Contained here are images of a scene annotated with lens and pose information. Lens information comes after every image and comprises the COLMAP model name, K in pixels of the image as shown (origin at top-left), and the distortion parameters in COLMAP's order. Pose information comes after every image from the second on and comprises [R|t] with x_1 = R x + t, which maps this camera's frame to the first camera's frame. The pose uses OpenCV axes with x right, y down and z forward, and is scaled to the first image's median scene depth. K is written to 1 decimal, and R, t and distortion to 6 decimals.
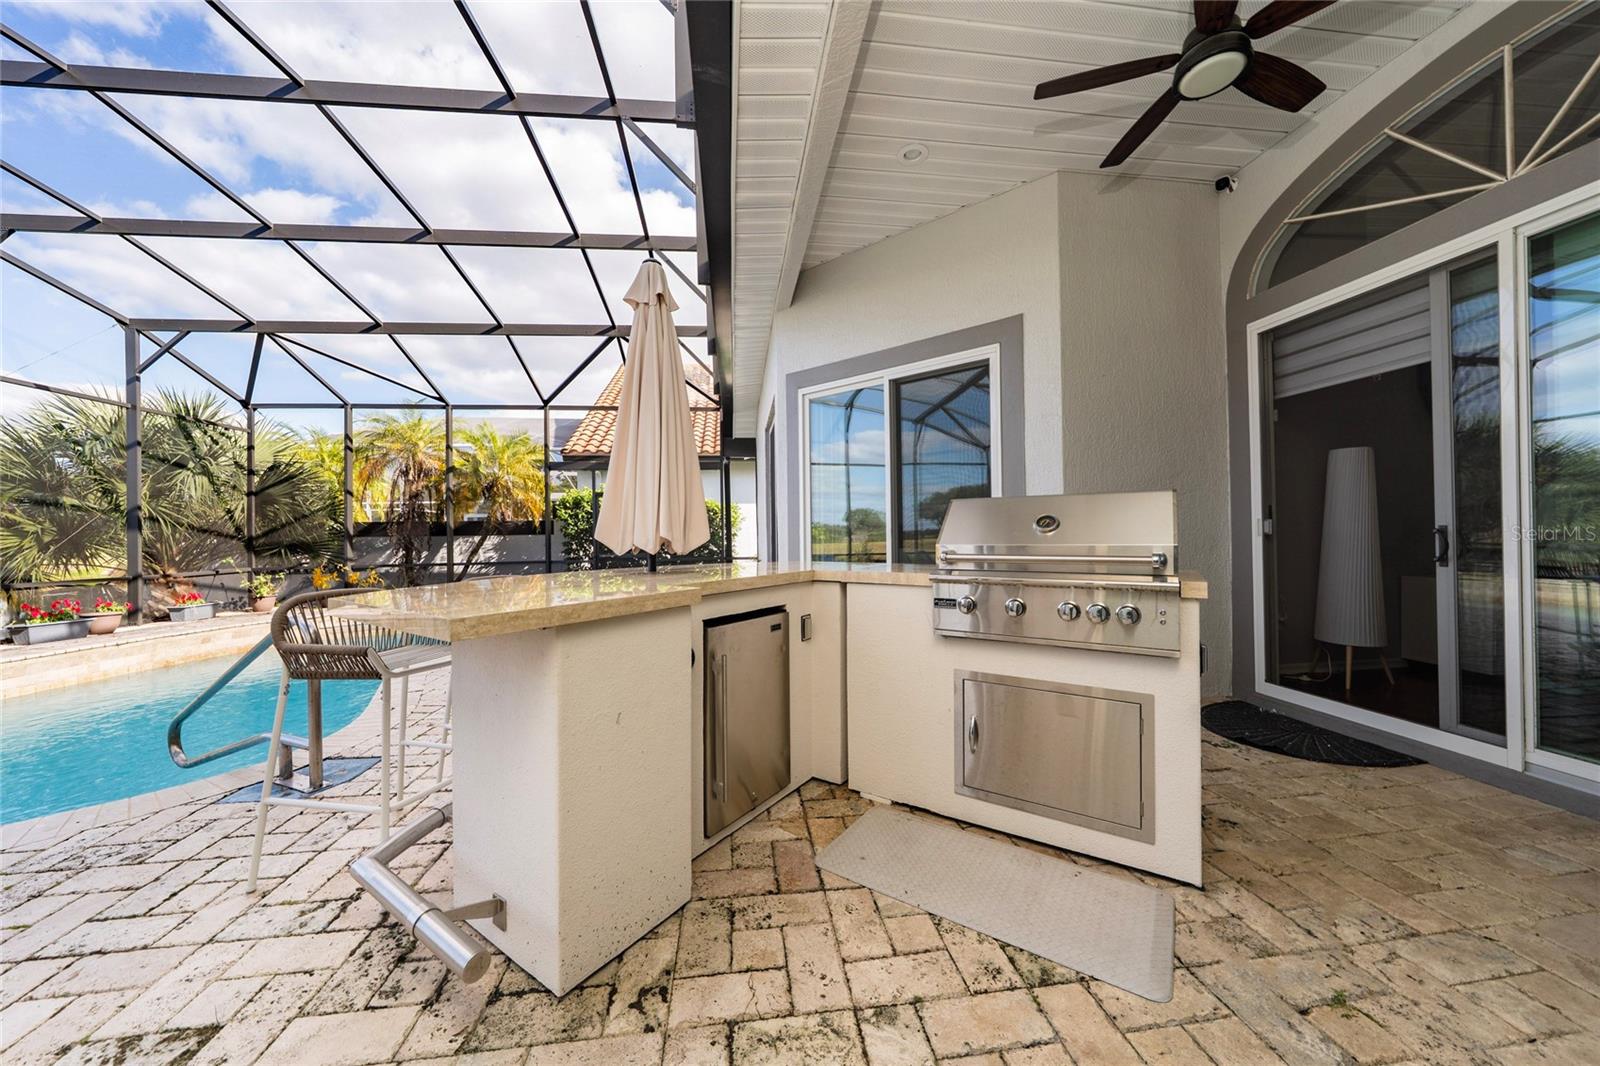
lens RADIAL K [[542.8, 0, 795.5], [0, 542.8, 531.9], [0, 0, 1]] dist [-0.001261, 0.000133]
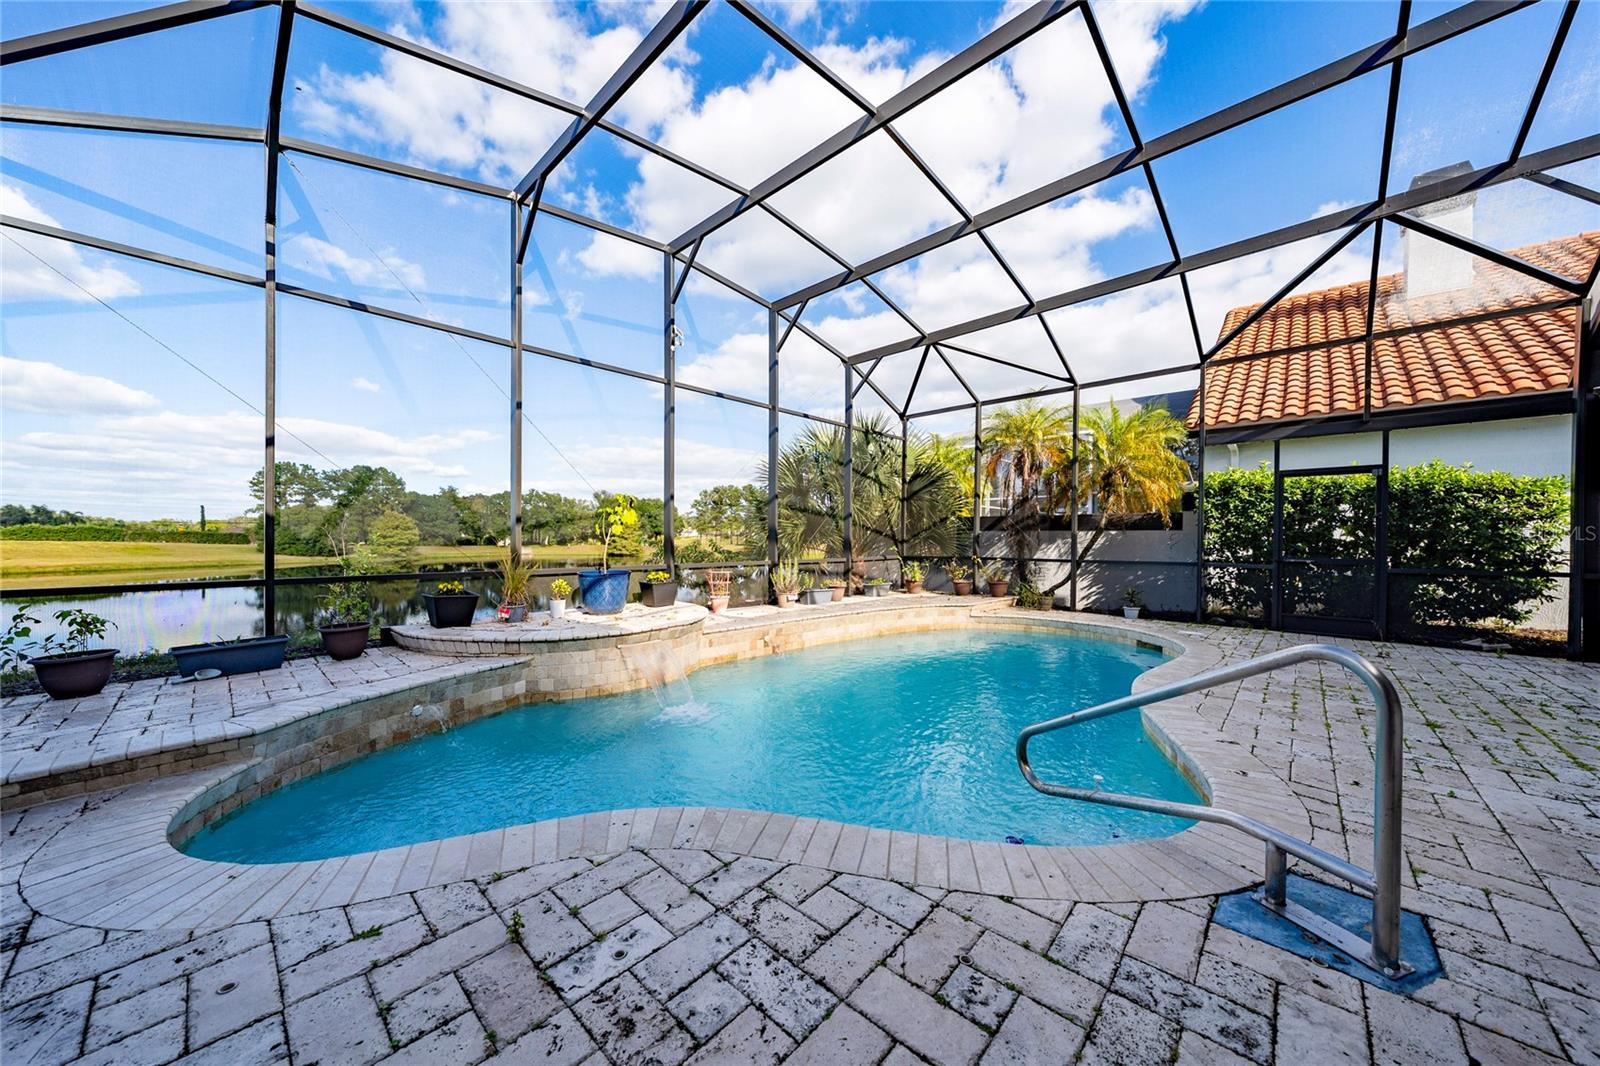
lens RADIAL K [[542.8, 0, 794.9], [0, 542.8, 538.0], [0, 0, 1]] dist [-0.001261, 0.000133]
pose [[0.646314, 0.019027, -0.762834, -0.305240], [-0.011021, 0.999818, 0.015600, 0.014530], [0.762992, -0.001676, 0.646406, 0.069665]]
